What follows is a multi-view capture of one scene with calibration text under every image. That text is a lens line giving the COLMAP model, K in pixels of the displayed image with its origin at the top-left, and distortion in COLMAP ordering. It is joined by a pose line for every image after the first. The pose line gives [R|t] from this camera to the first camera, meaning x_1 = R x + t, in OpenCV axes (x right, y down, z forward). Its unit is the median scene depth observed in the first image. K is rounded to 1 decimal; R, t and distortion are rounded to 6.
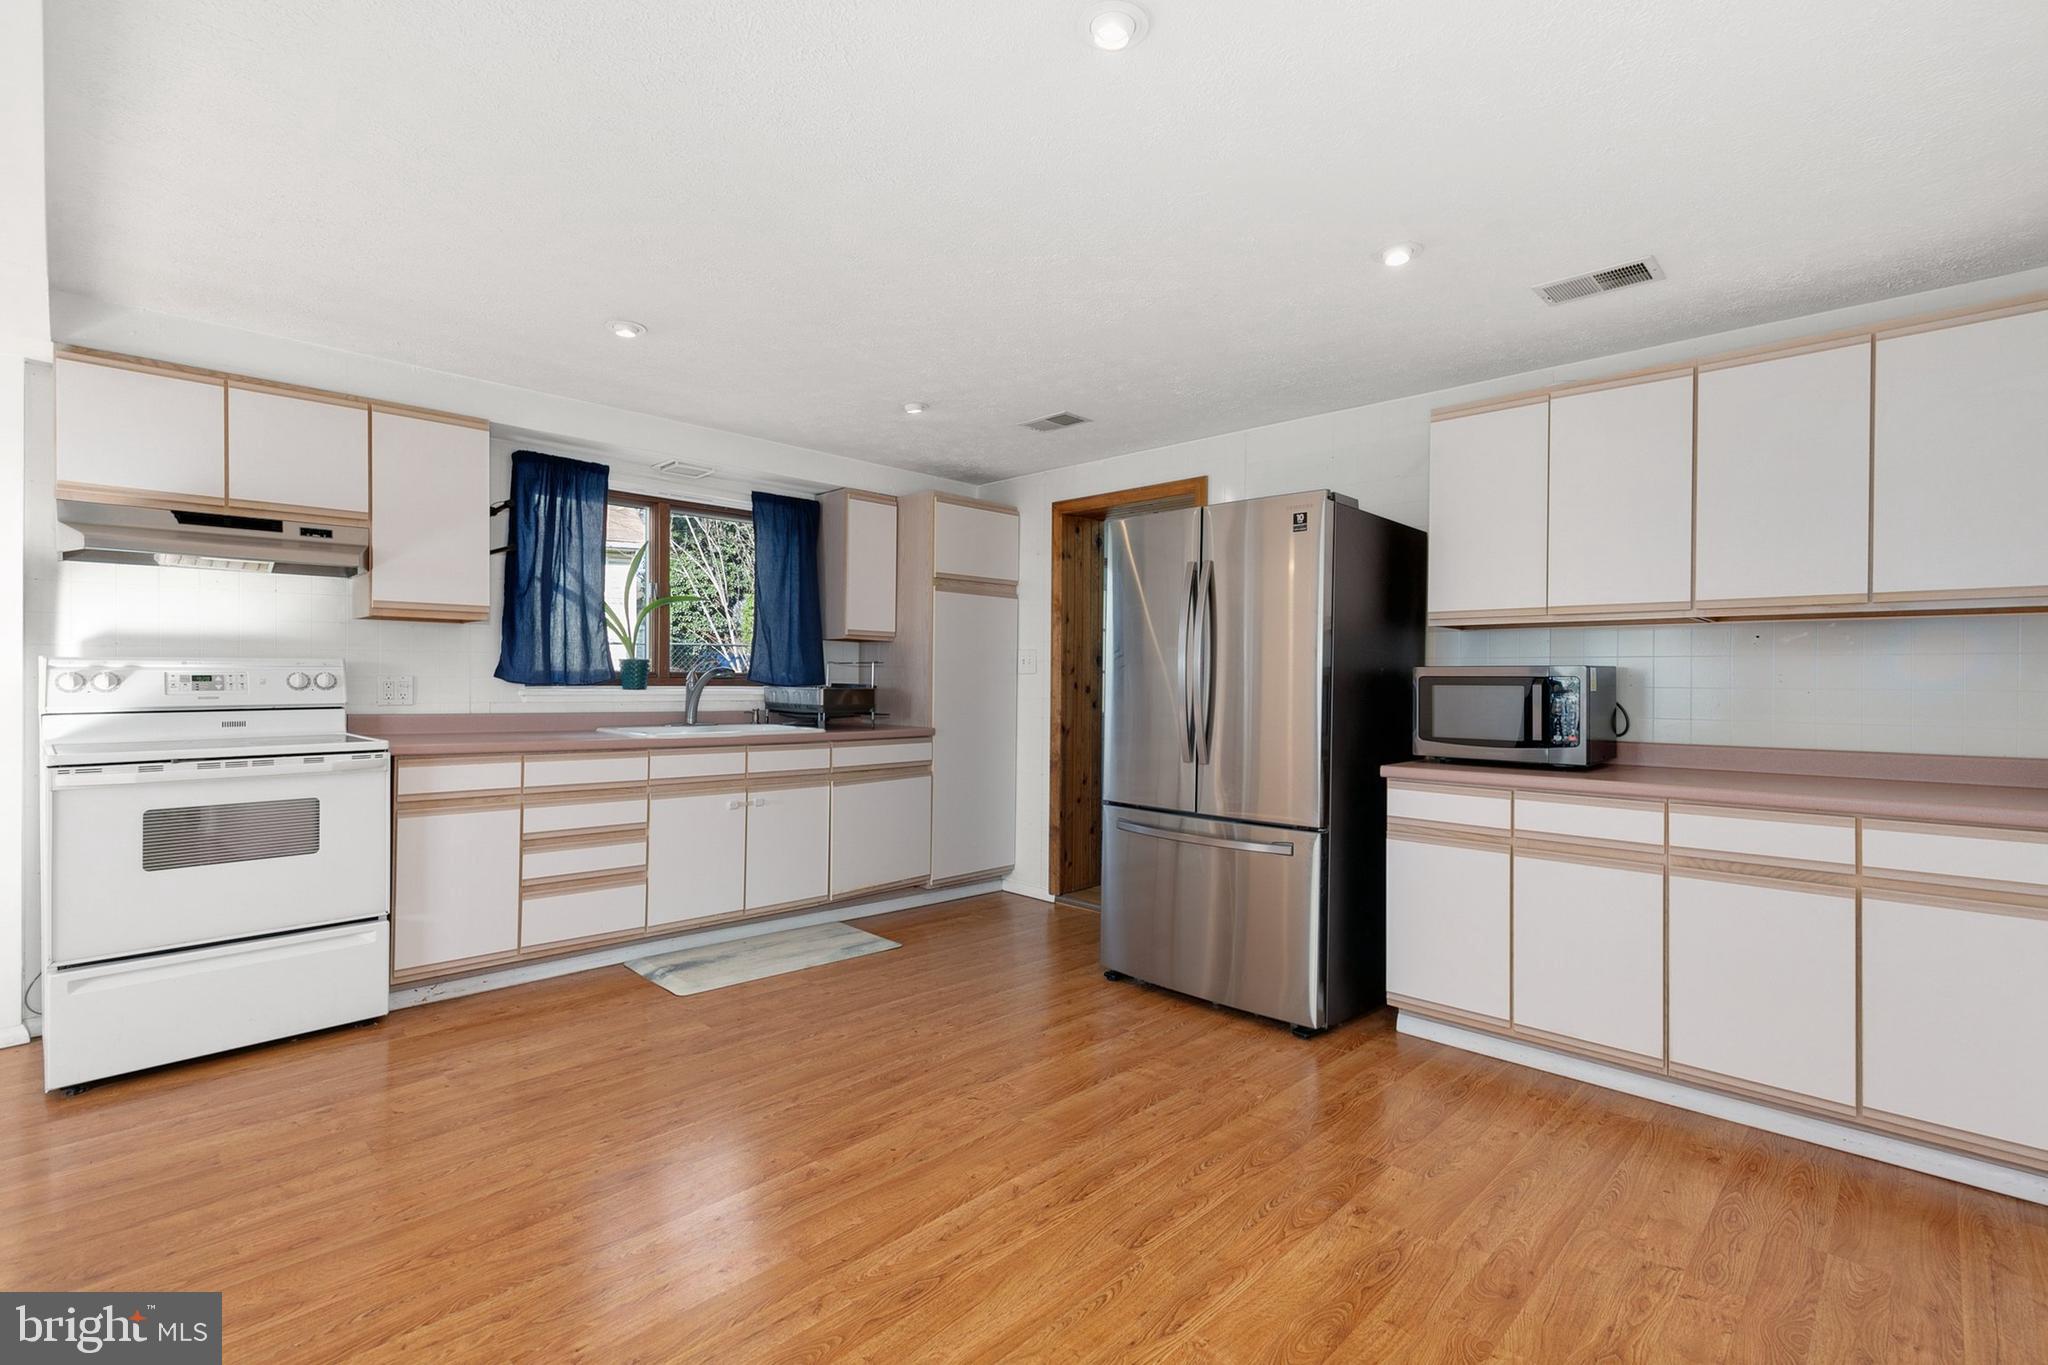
lens RADIAL K [[928.0, 0, 1018.2], [0, 928.0, 679.7], [0, 0, 1]] dist [0.006814, 0.000045]
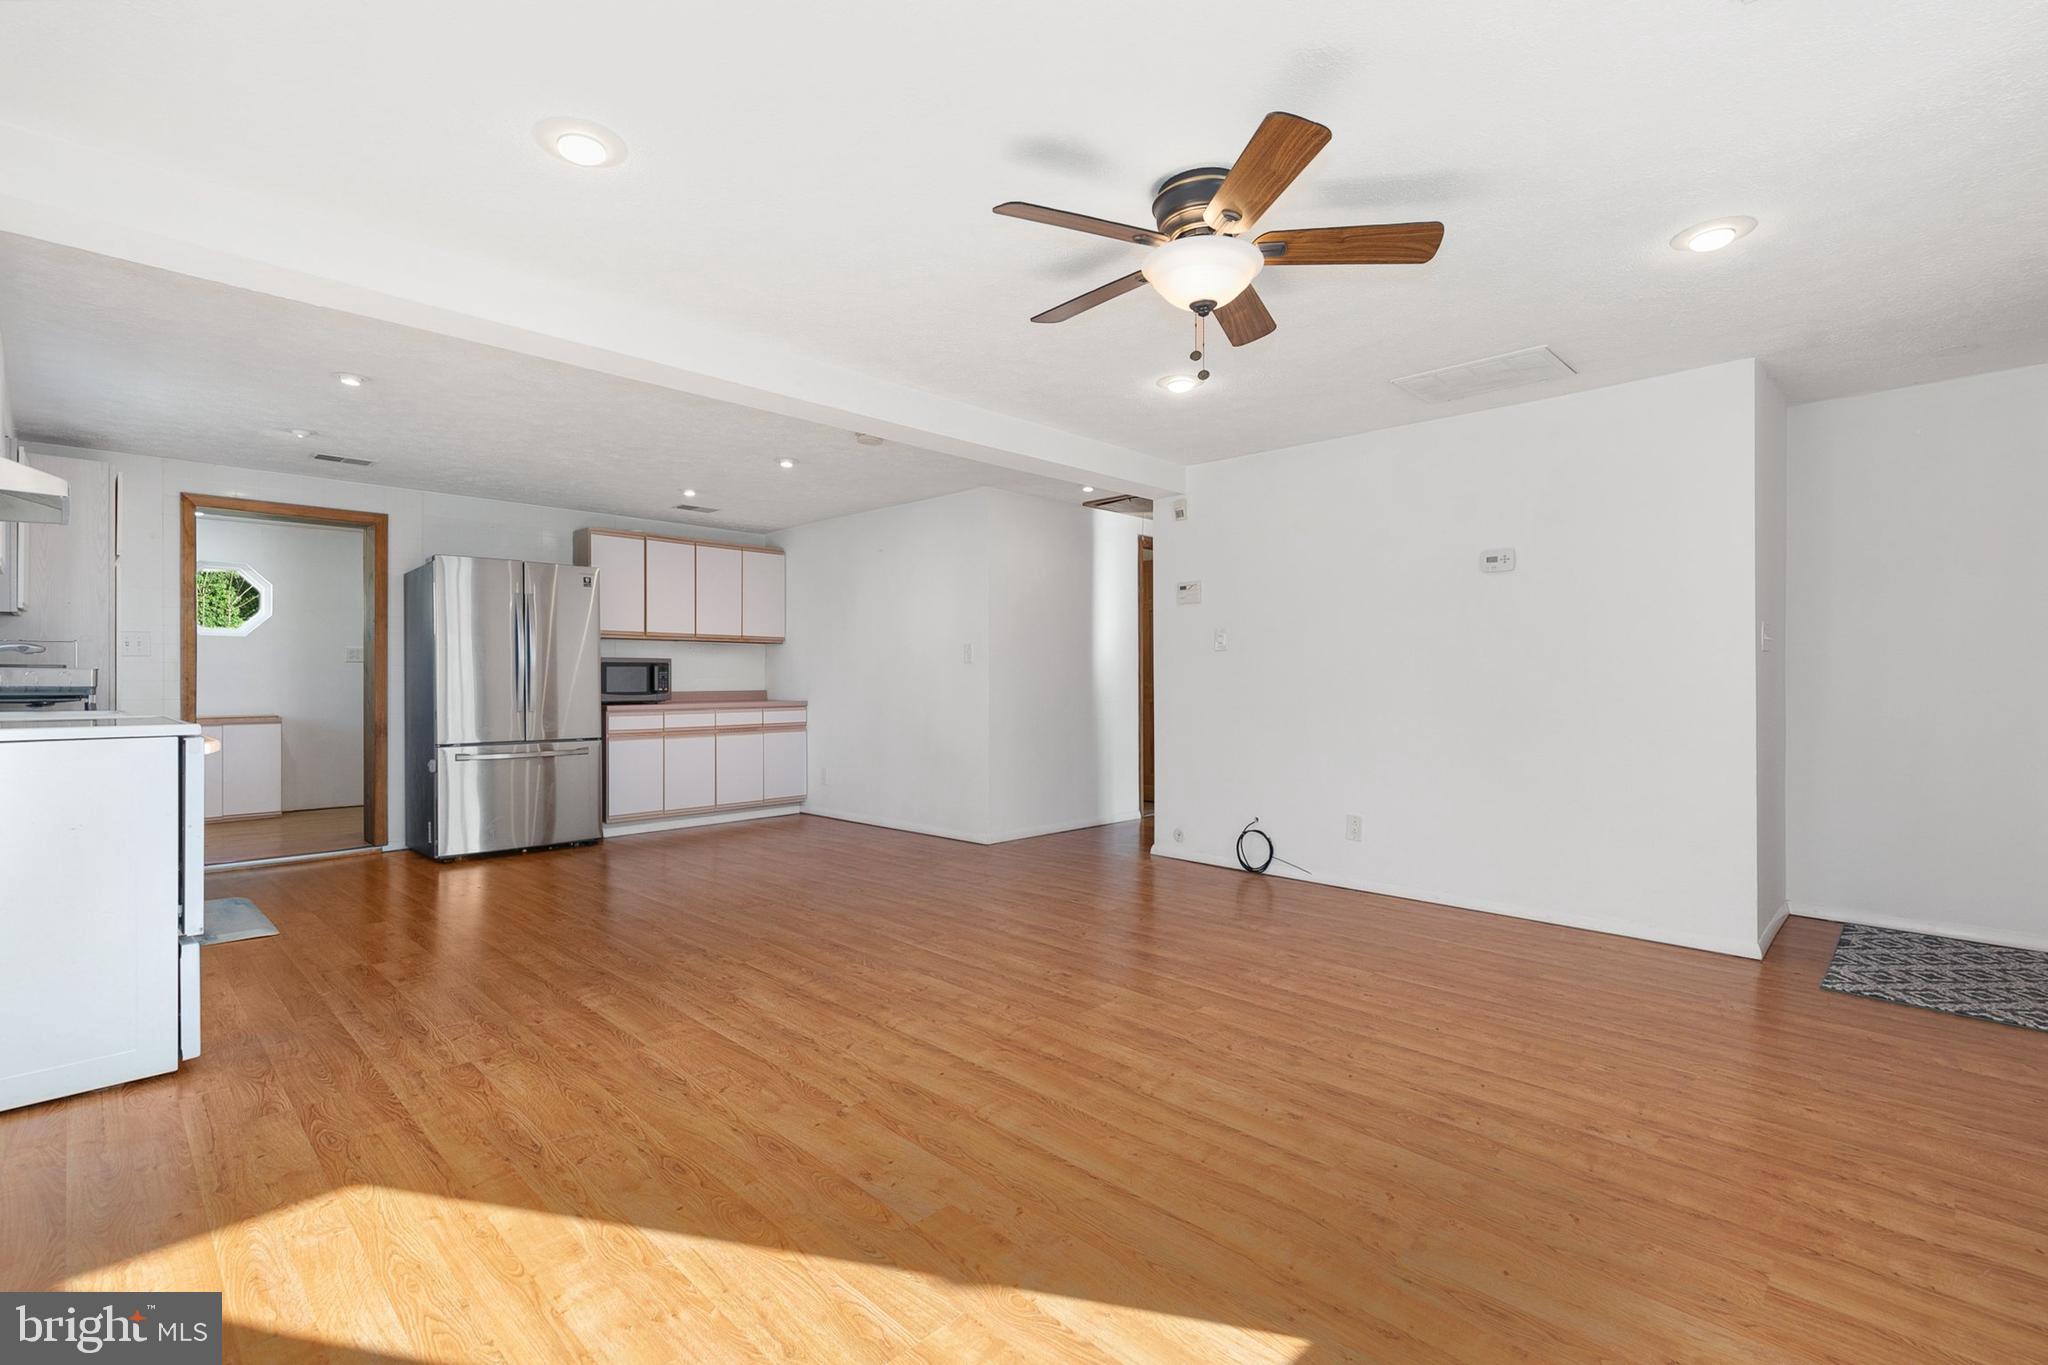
lens RADIAL K [[930.4, 0, 1017.4], [0, 930.4, 677.0], [0, 0, 1]] dist [0.008000, -0.000108]
pose [[0.003512, -0.004252, 0.999985, -1.570321], [0.000926, 0.999991, 0.004249, 0.020692], [-0.999993, 0.000911, 0.003515, 0.089870]]
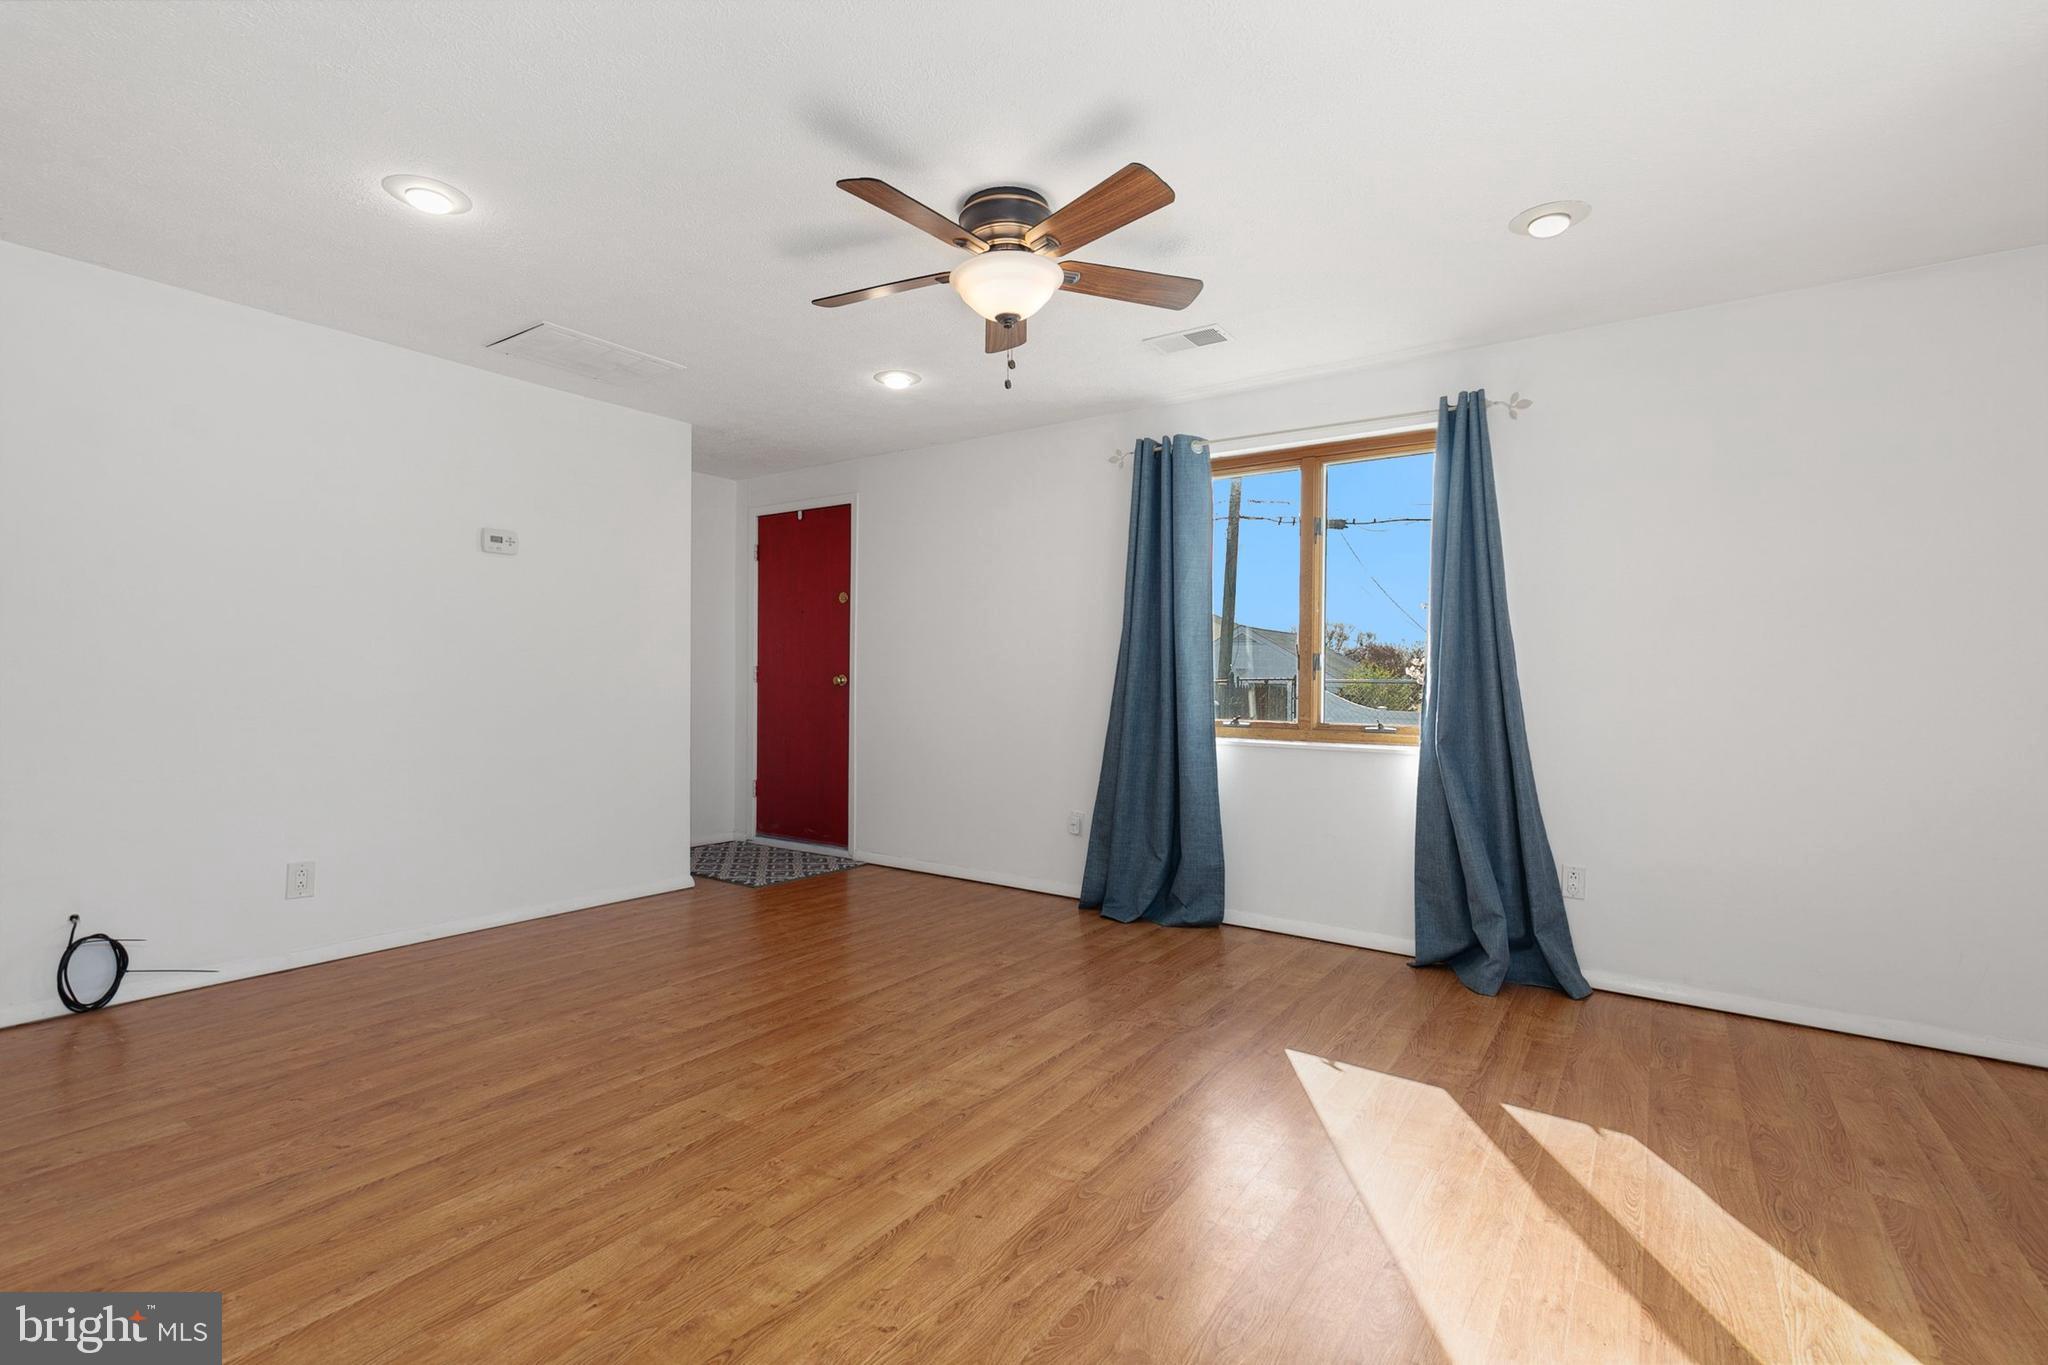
lens RADIAL K [[922.5, 0, 1021.8], [0, 922.5, 682.7], [0, 0, 1]] dist [0.006420, -0.000055]
pose [[-0.985341, -0.012342, -0.170149, -0.728070], [-0.013425, 0.999896, 0.005218, 0.030062], [0.170067, 0.007426, -0.985405, 0.701835]]
